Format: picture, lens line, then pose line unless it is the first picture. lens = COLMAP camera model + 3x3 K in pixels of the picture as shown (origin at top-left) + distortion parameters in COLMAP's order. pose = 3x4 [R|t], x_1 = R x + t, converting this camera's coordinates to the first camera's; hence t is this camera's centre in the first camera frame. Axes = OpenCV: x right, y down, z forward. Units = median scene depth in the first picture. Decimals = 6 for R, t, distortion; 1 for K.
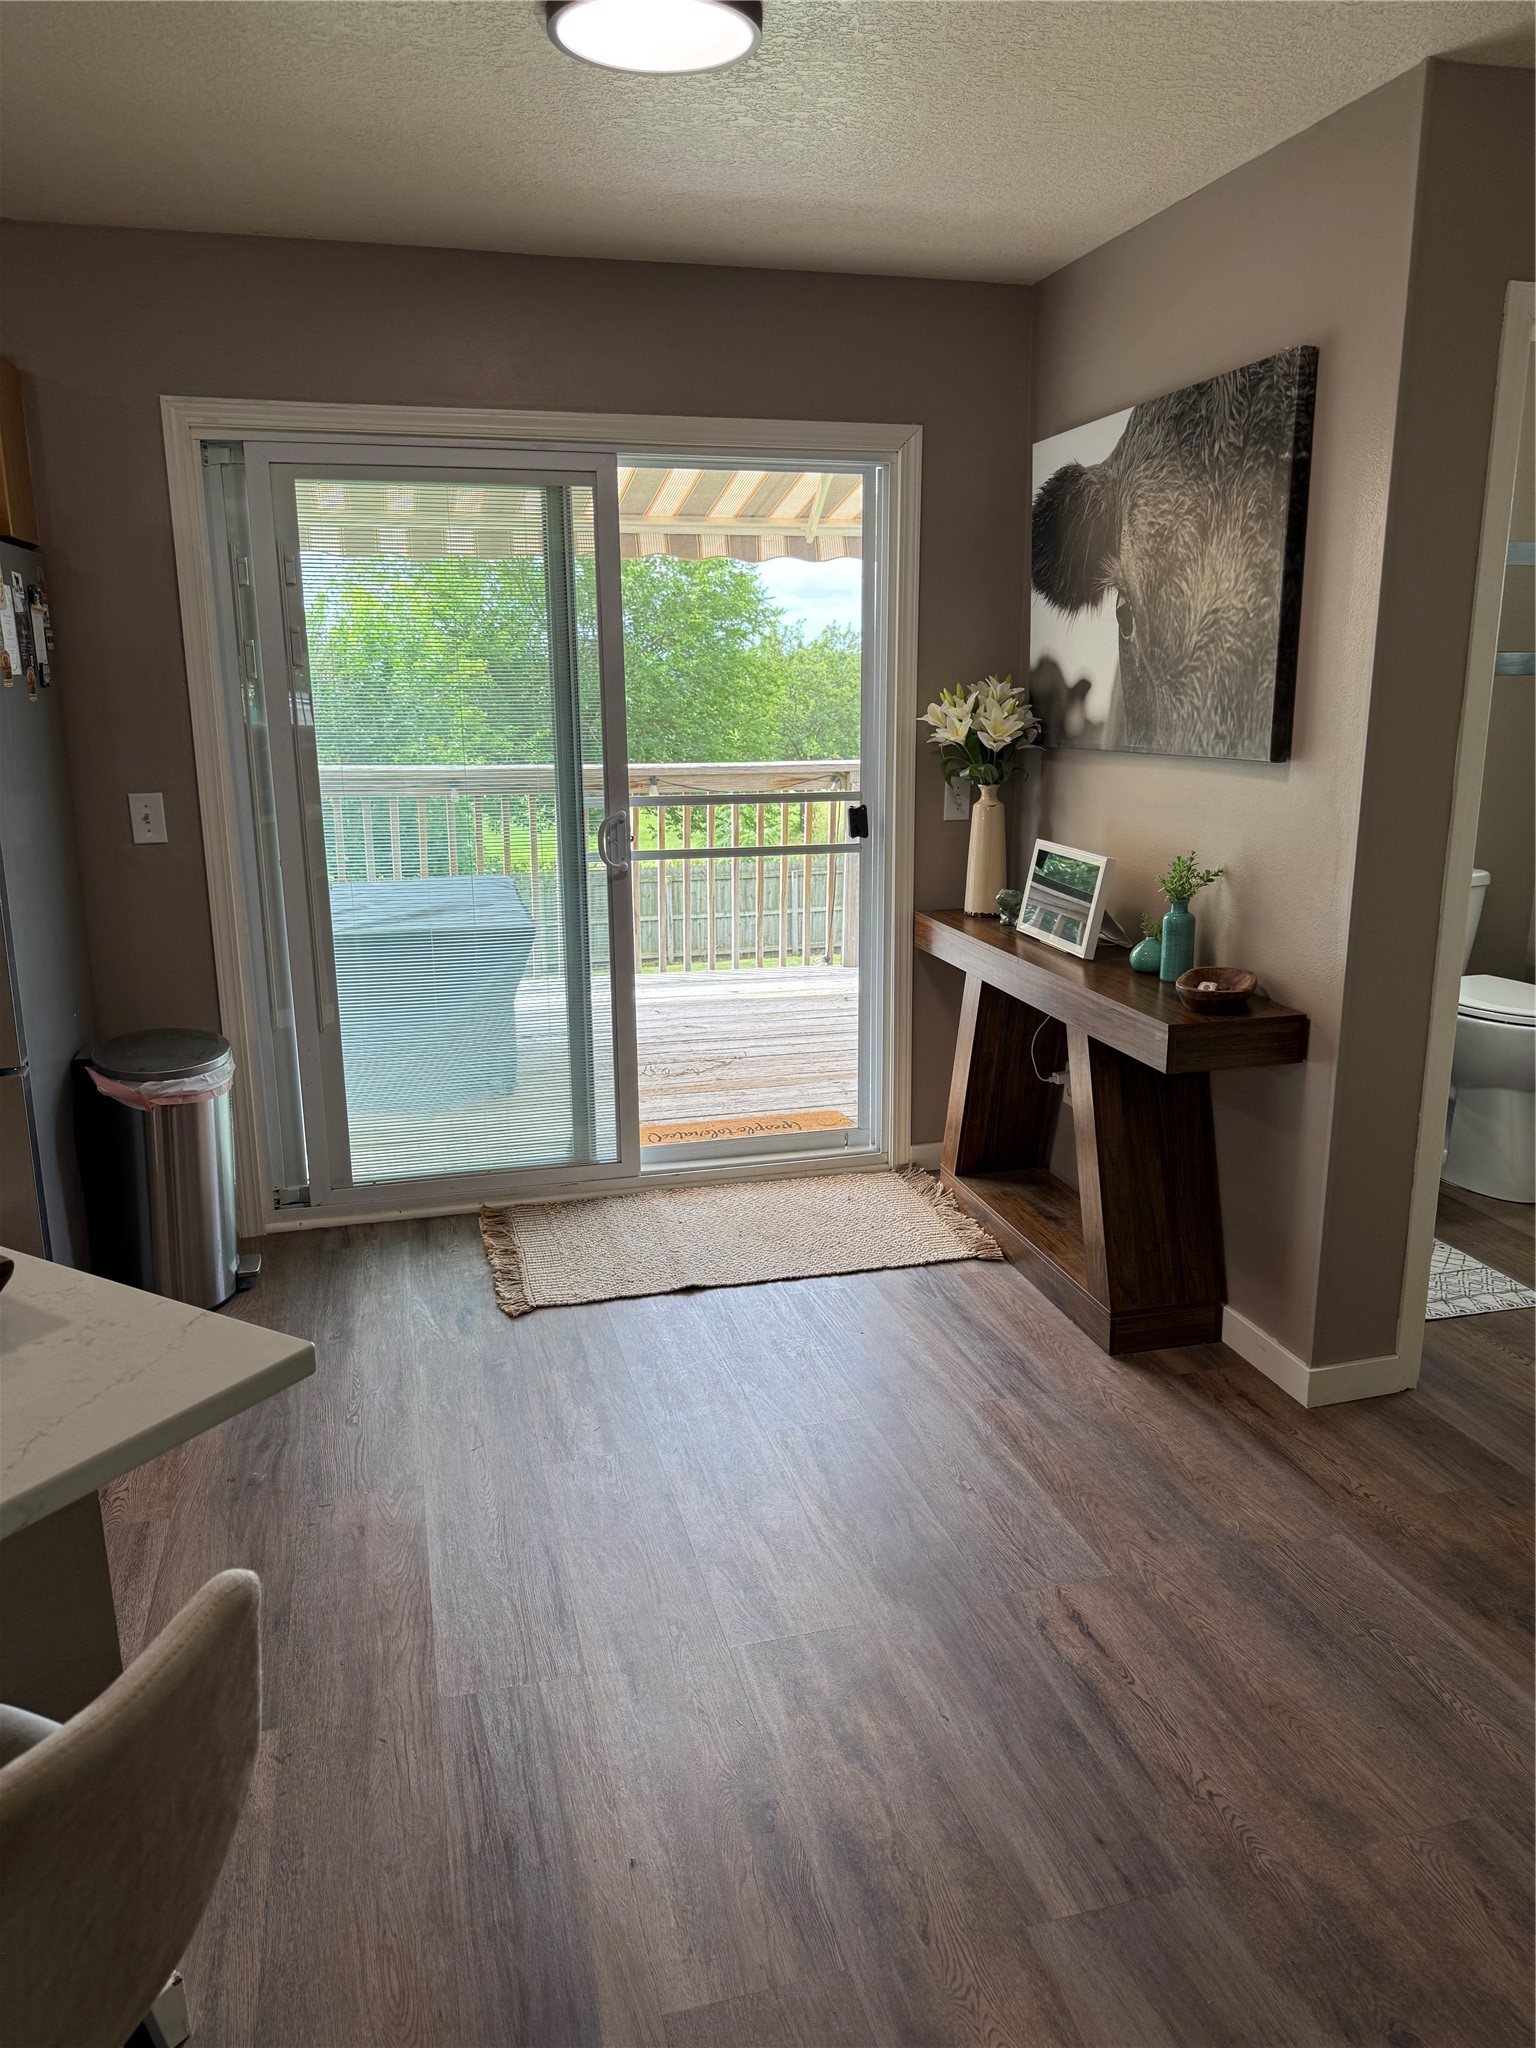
lens RADIAL K [[1459.8, 0, 799.7], [0, 1459.8, 1032.9], [0, 0, 1]] dist [0.074037, -0.093361]
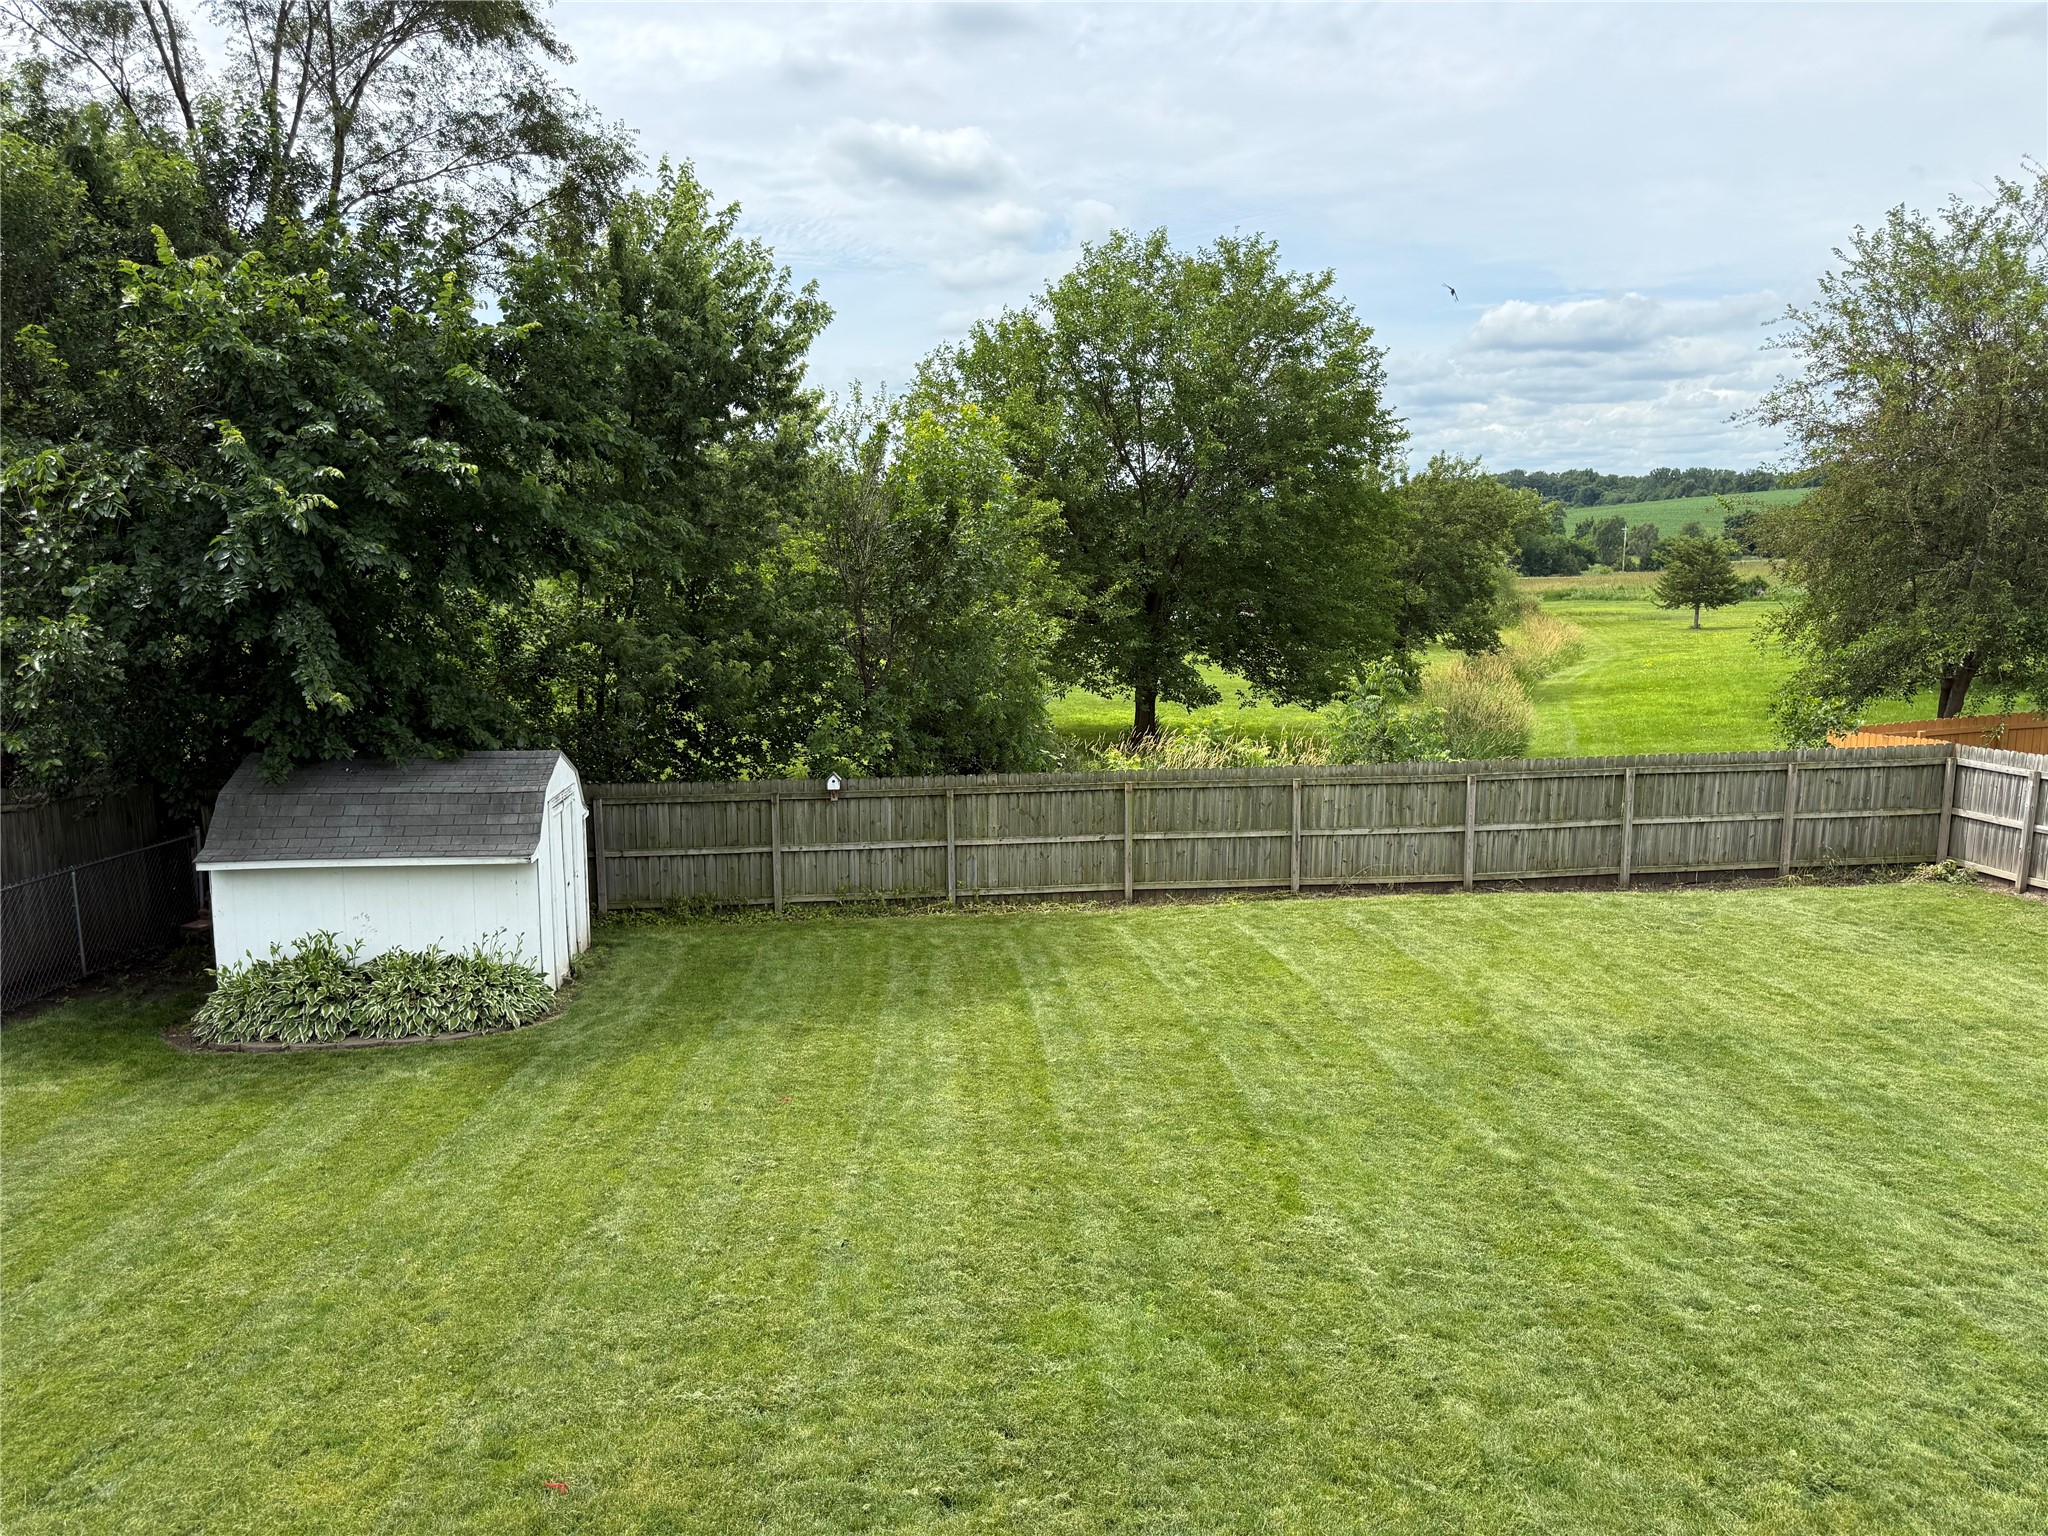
lens RADIAL K [[1459.8, 0, 1025.4], [0, 1459.8, 768.0], [0, 0, 1]] dist [0.074037, -0.093361]
pose [[0.977469, 0.026758, -0.209377, -0.072008], [-0.040880, 0.997150, -0.063414, -0.062037], [0.207083, 0.070544, 0.975777, 0.249526]]
